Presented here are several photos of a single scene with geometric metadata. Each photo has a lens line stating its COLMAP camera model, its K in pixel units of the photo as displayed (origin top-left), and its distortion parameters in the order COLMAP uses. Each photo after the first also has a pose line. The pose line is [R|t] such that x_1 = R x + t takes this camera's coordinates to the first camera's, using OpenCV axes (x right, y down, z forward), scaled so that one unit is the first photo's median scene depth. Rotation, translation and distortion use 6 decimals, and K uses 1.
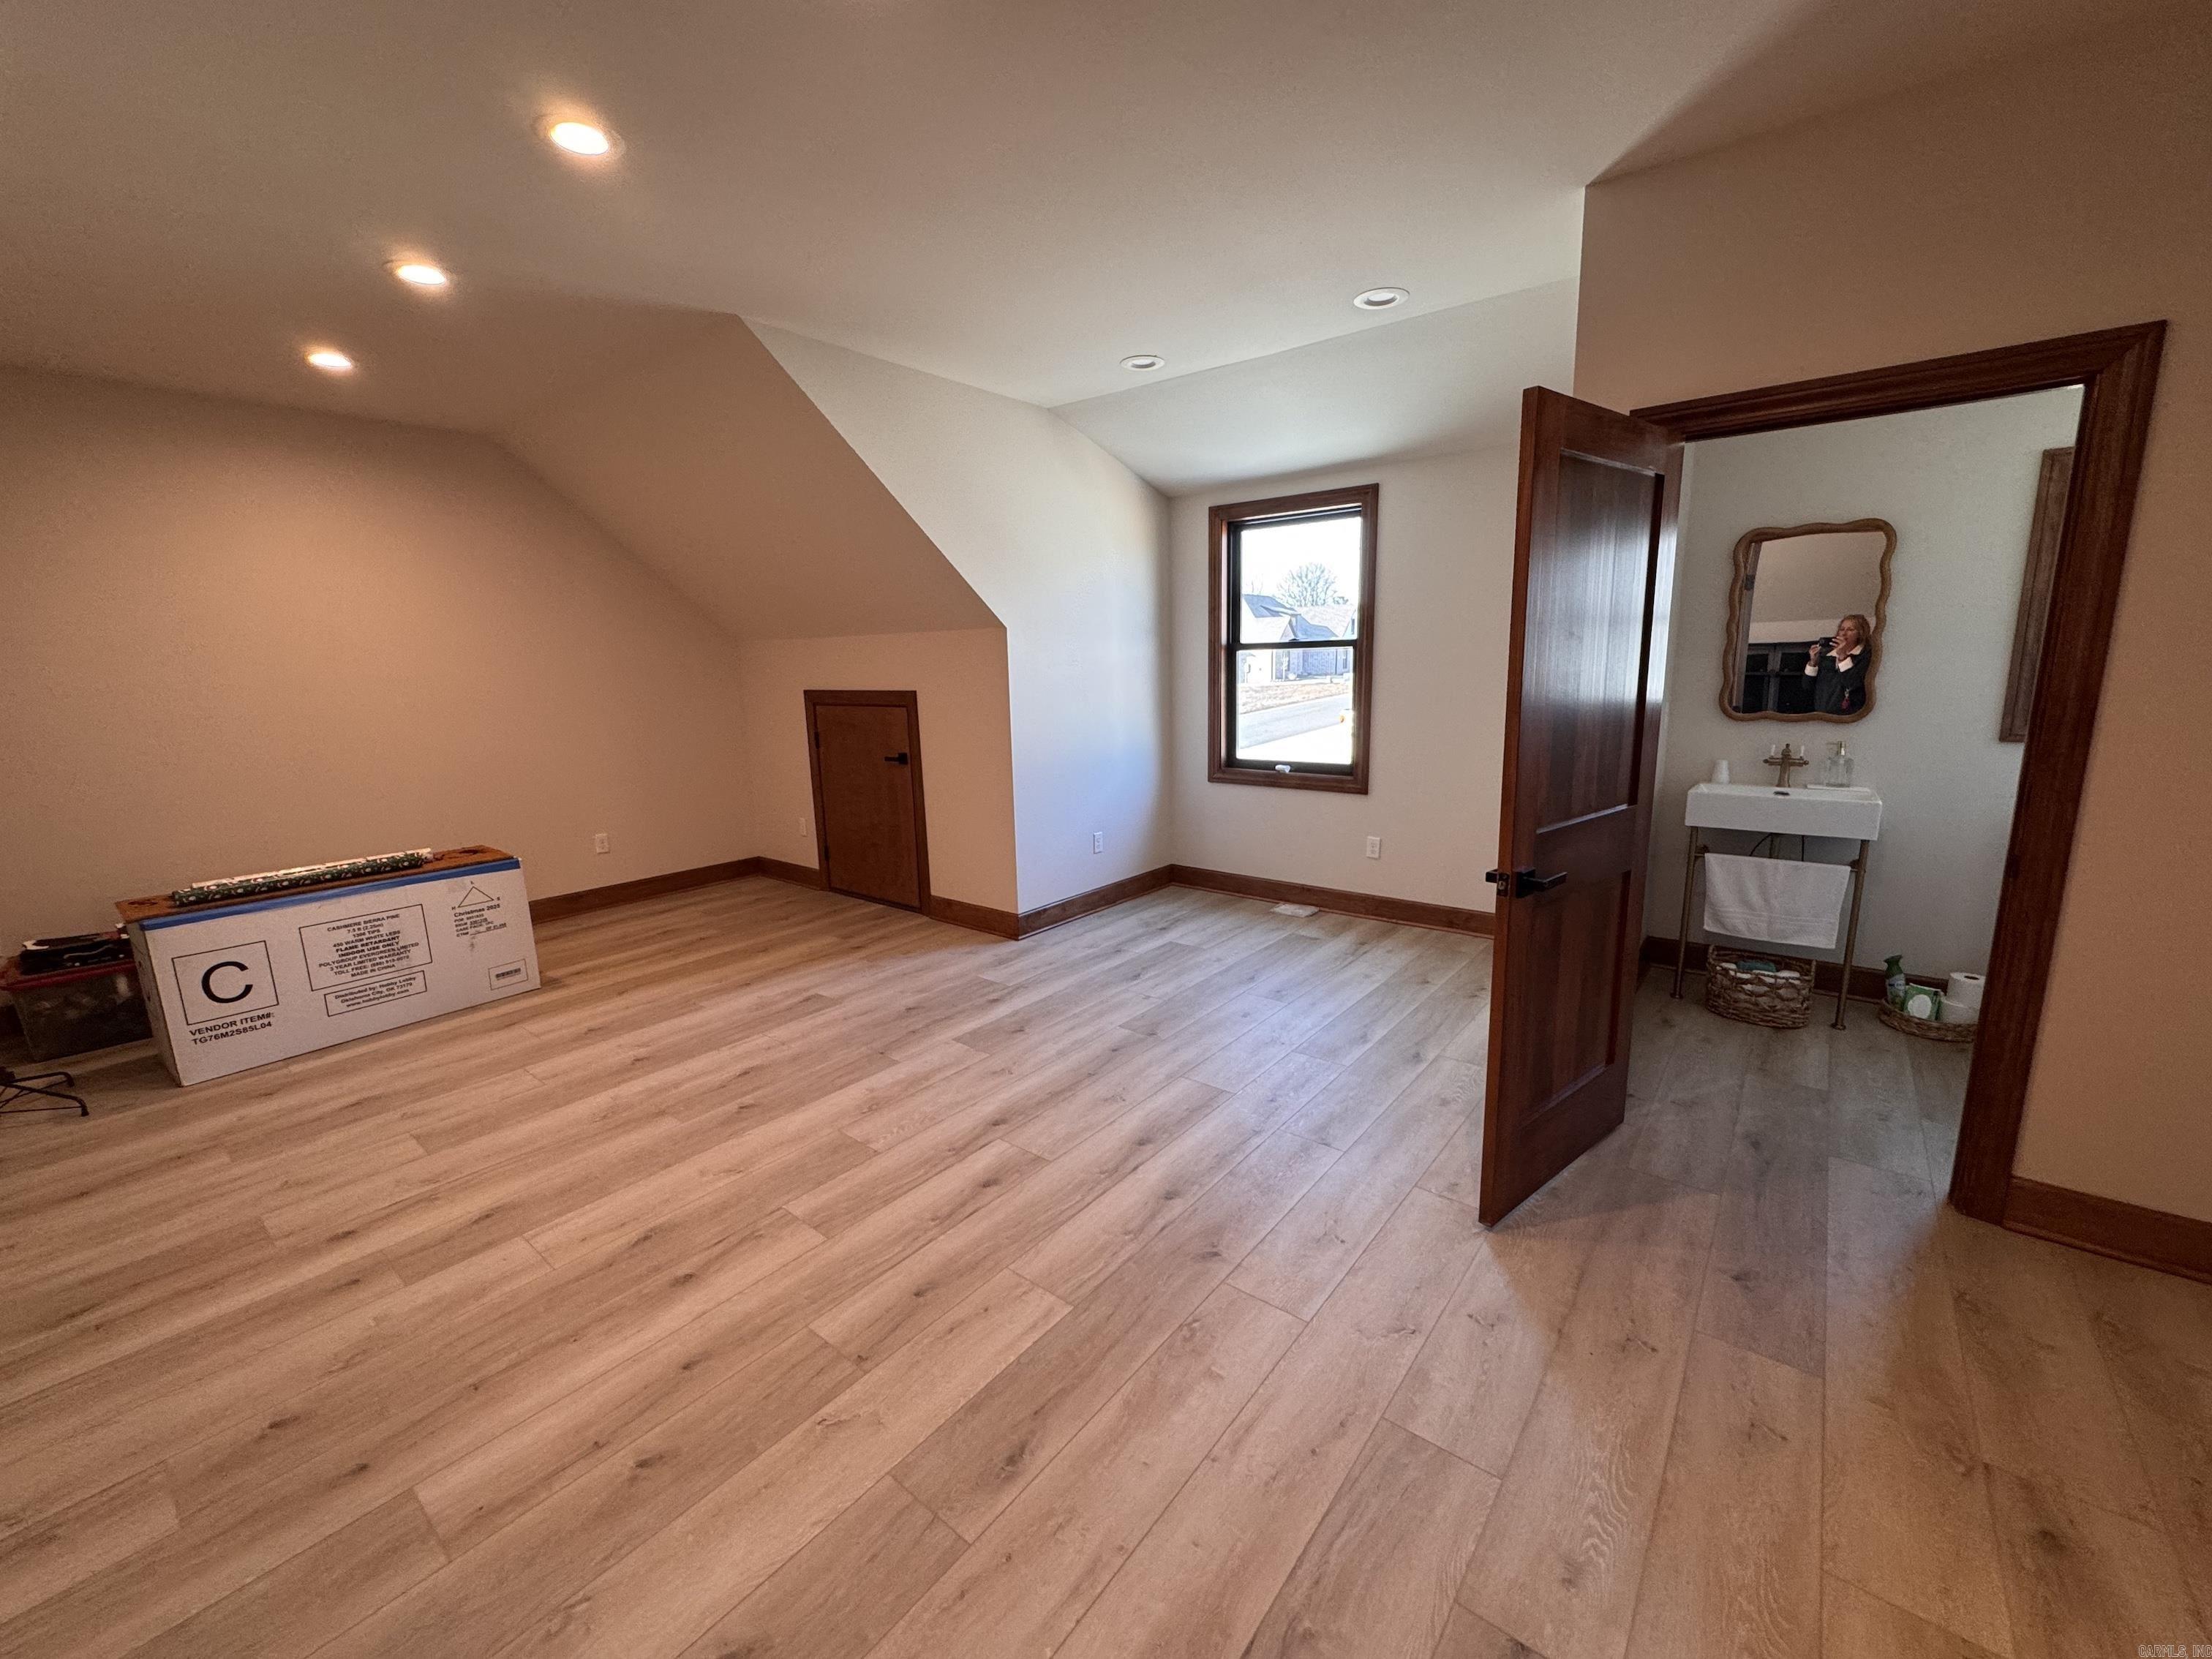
lens RADIAL K [[884.3, 0, 1102.9], [0, 884.3, 821.7], [0, 0, 1]] dist [-0.005212, 0.000678]
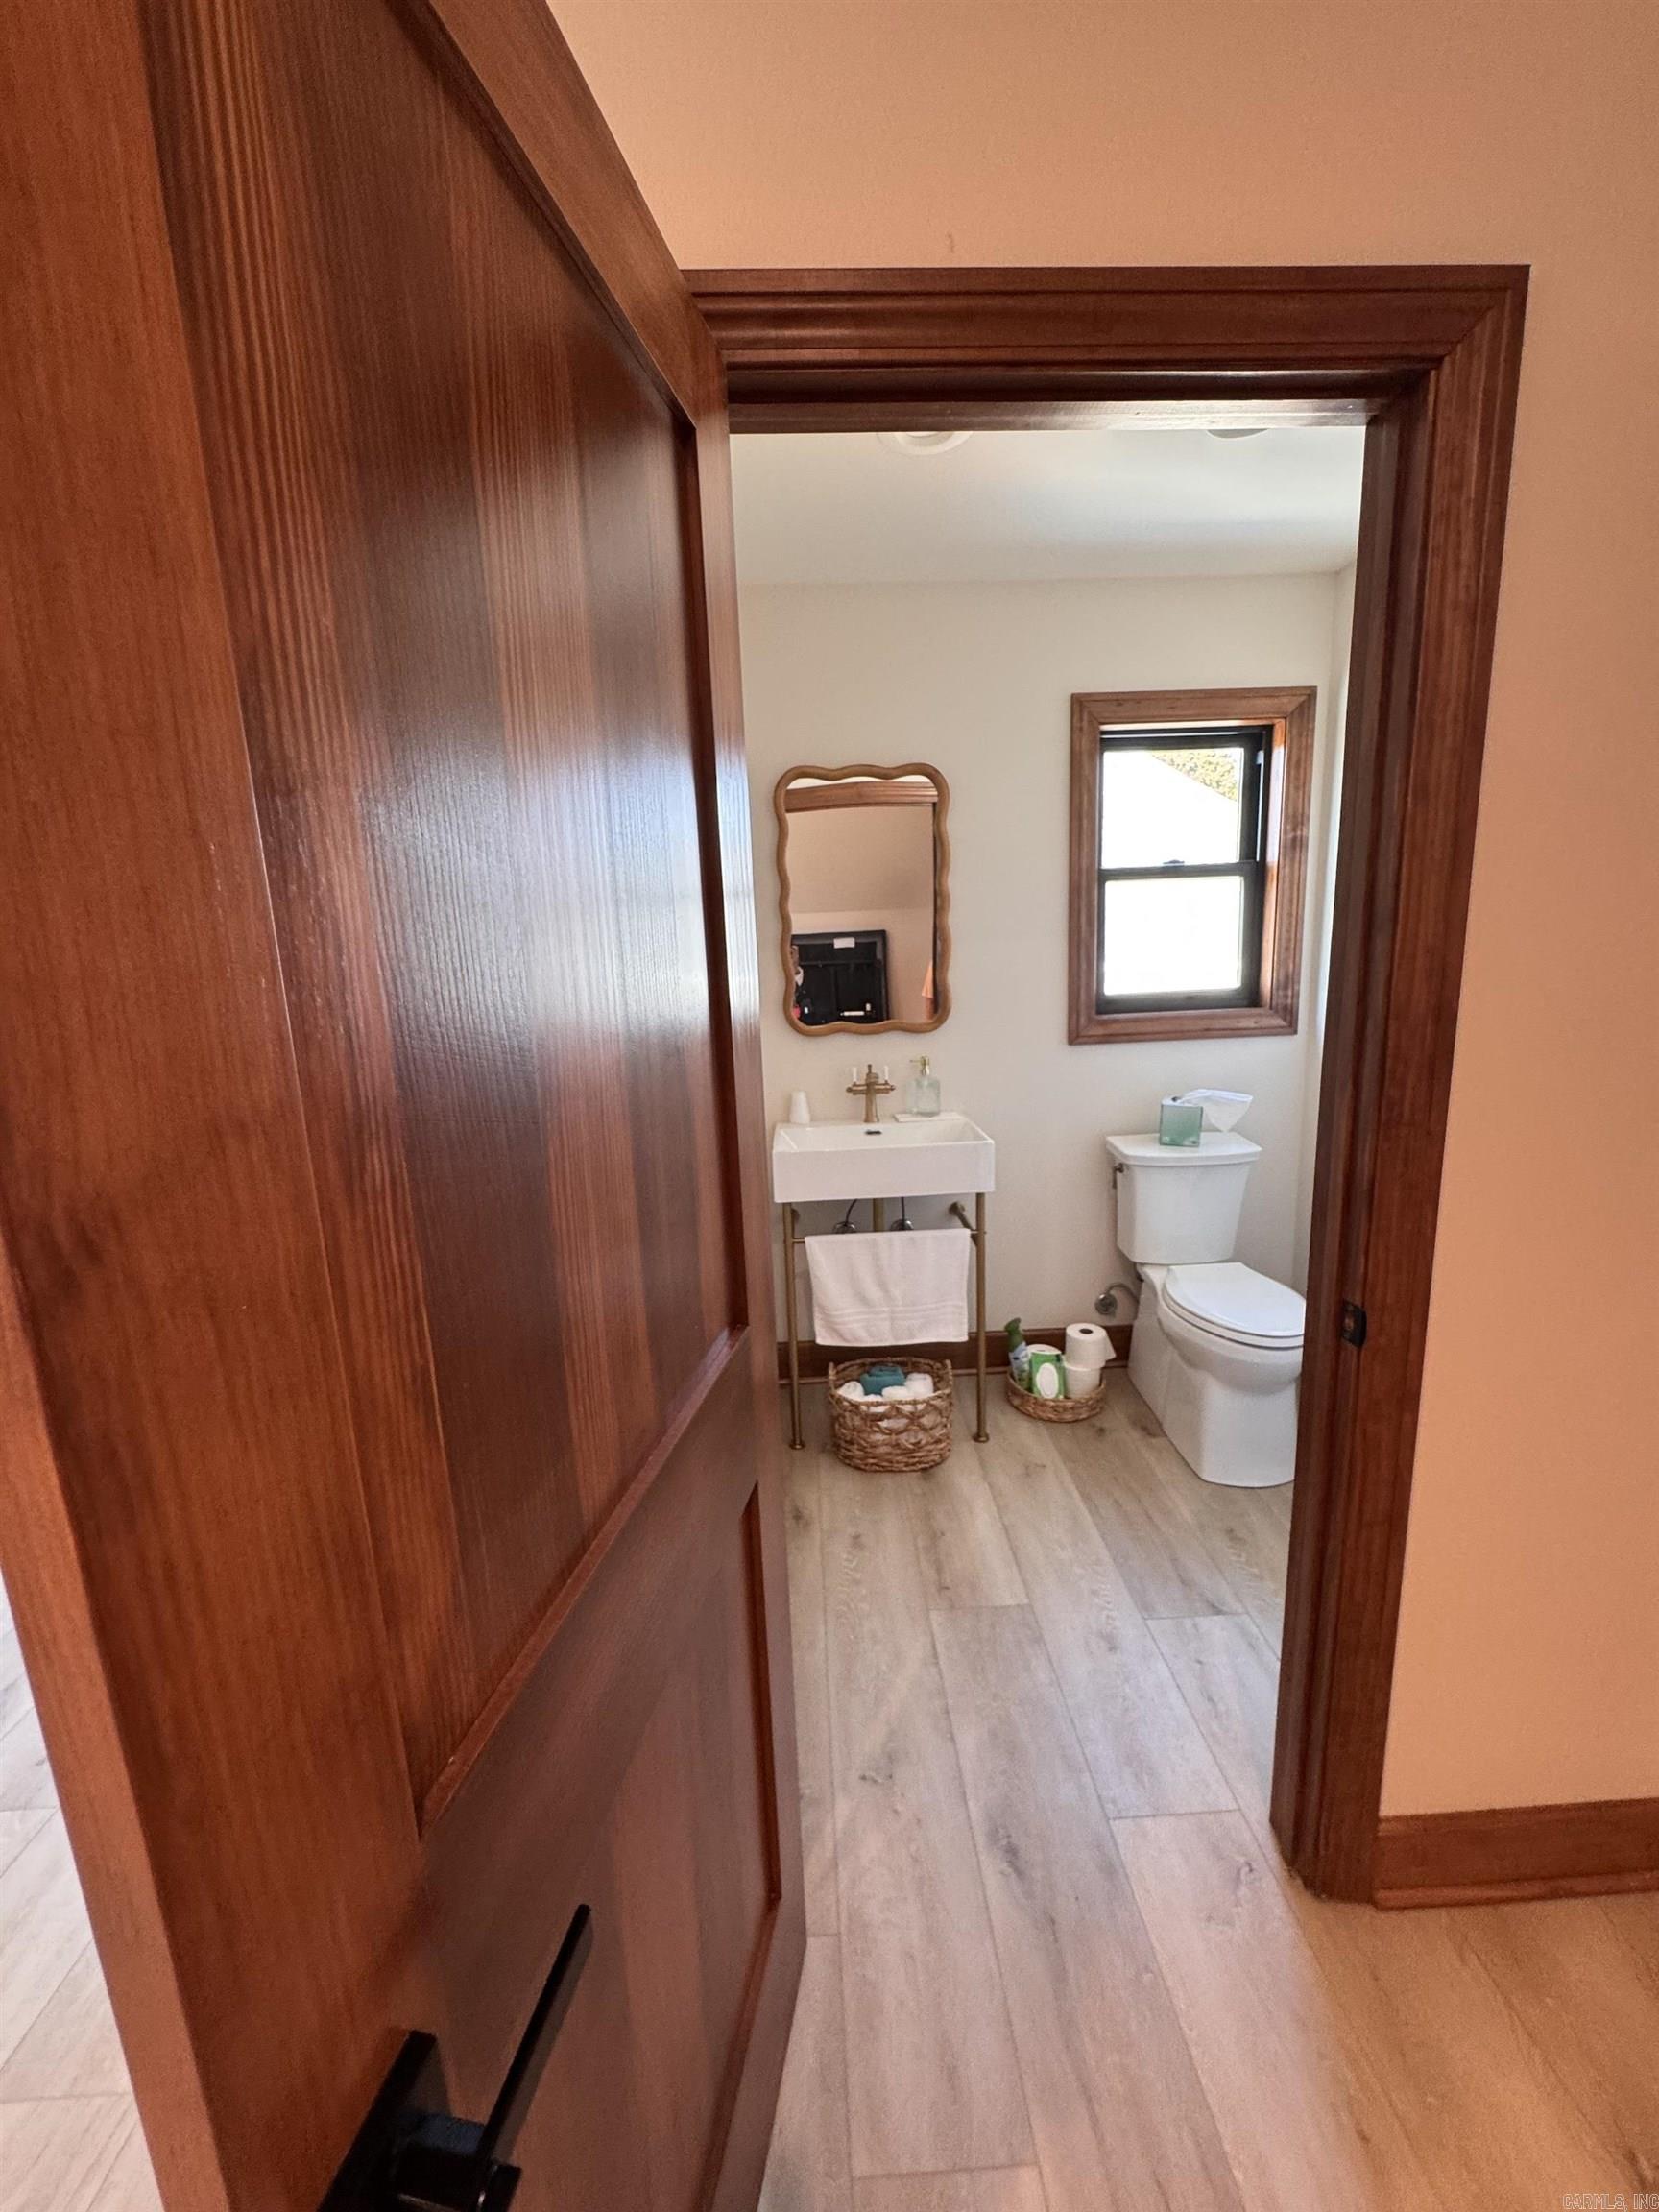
lens RADIAL K [[884.3, 0, 825.6], [0, 884.3, 1098.7], [0, 0, 1]] dist [-0.005212, 0.000678]
pose [[0.752946, -0.123997, 0.646295, 0.279401], [0.138864, 0.989911, 0.028144, -0.090083], [-0.643264, 0.068556, 0.762569, 0.482320]]
